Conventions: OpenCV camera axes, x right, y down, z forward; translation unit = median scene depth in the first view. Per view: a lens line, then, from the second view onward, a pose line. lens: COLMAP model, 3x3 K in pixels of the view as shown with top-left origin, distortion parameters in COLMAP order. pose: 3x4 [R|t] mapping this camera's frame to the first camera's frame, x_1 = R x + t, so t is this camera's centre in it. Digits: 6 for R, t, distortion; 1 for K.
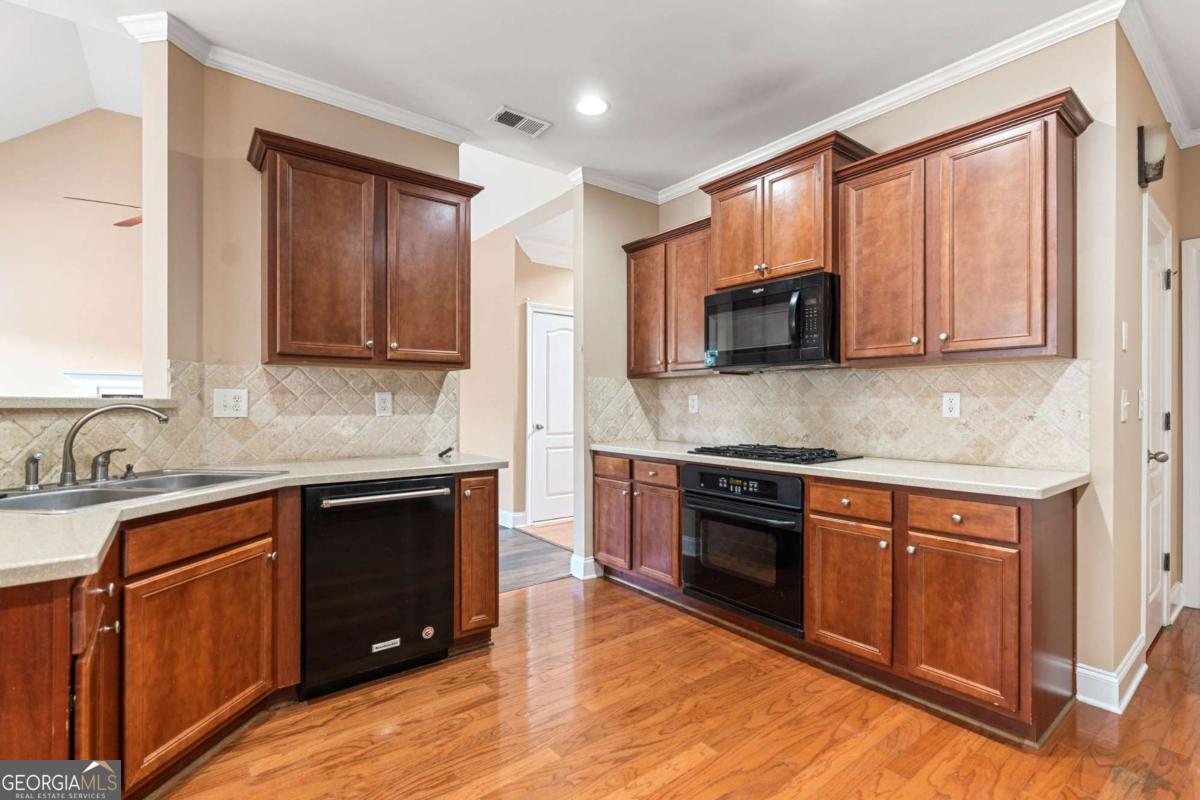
lens RADIAL K [[546.8, 0, 600.8], [0, 546.8, 404.7], [0, 0, 1]] dist [-0.012674, 0.003512]
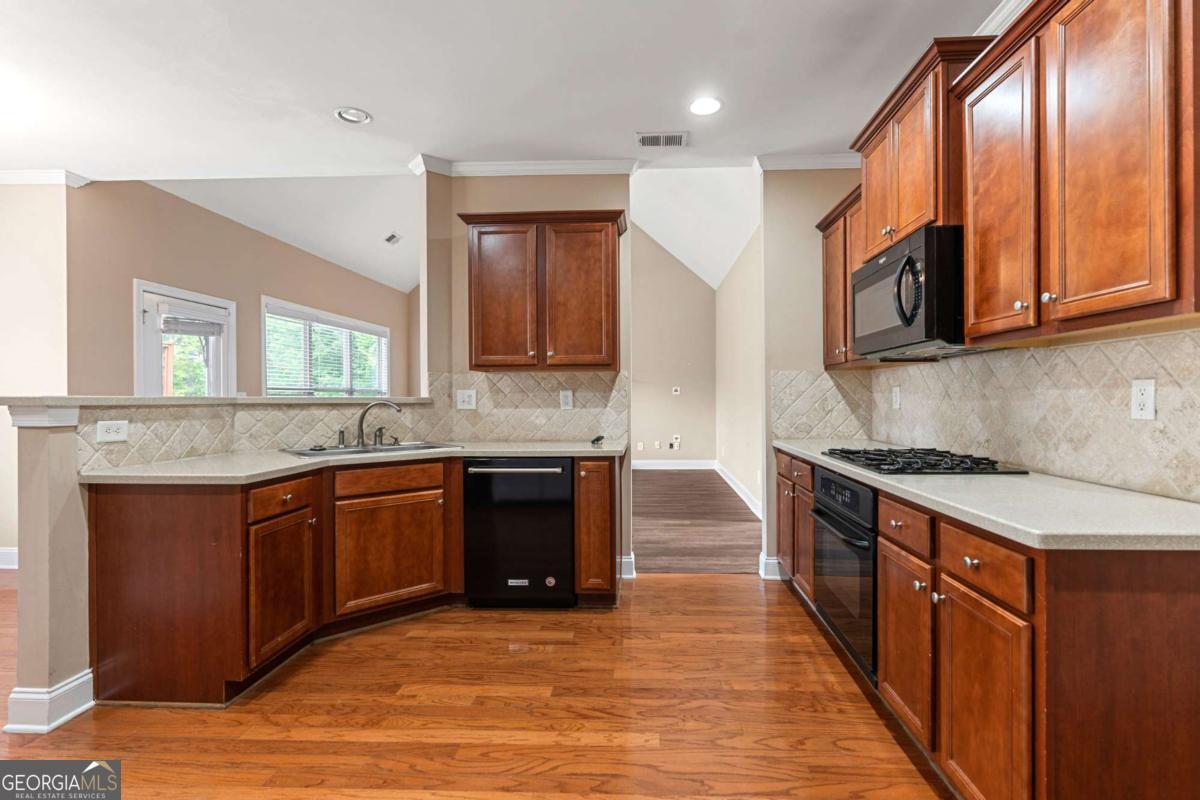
lens RADIAL K [[546.8, 0, 620.7], [0, 546.8, 400.1], [0, 0, 1]] dist [-0.012674, 0.003512]
pose [[0.761536, -0.002044, -0.648119, 0.581407], [0.004684, 0.999986, 0.002350, -0.002942], [0.648106, -0.004826, 0.761535, 0.135436]]
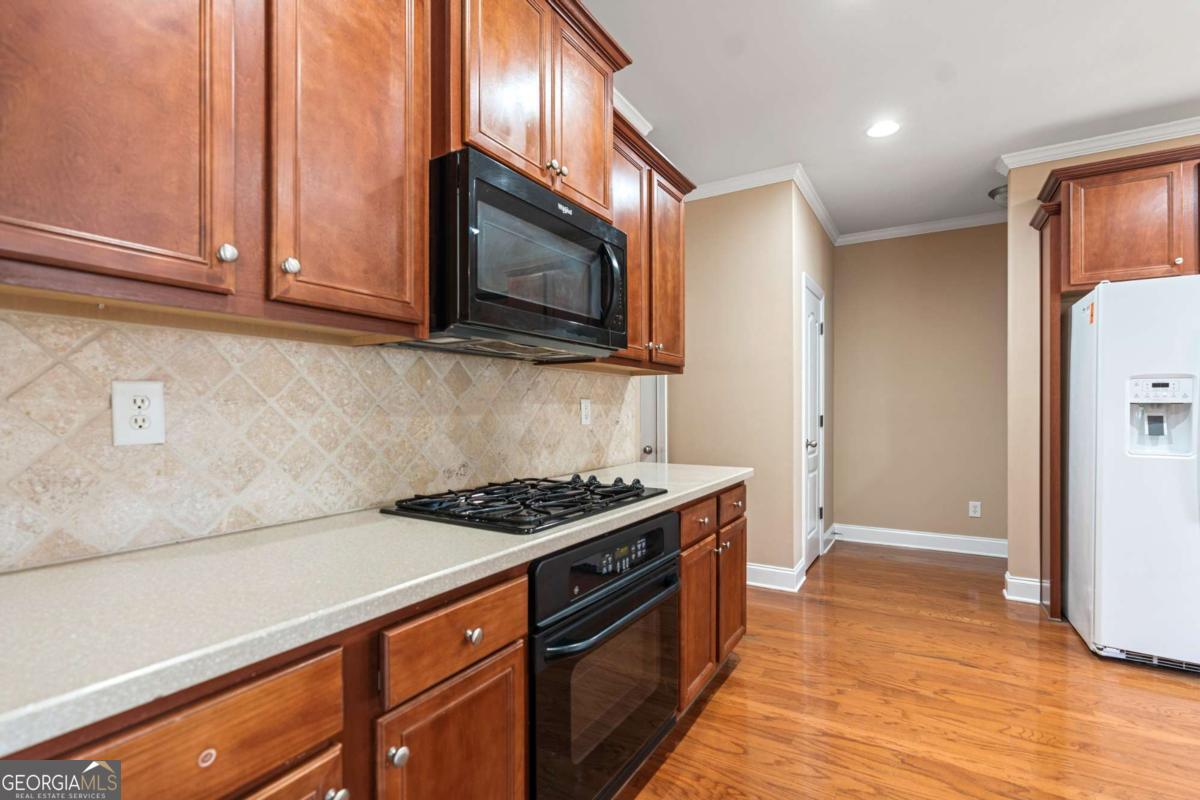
lens RADIAL K [[546.8, 0, 600.5], [0, 546.8, 414.7], [0, 0, 1]] dist [-0.012674, 0.003512]
pose [[-0.361699, -0.006378, 0.932273, -0.279872], [0.004212, 0.999955, 0.008476, -0.002969], [-0.932285, 0.006993, -0.361656, 1.310931]]
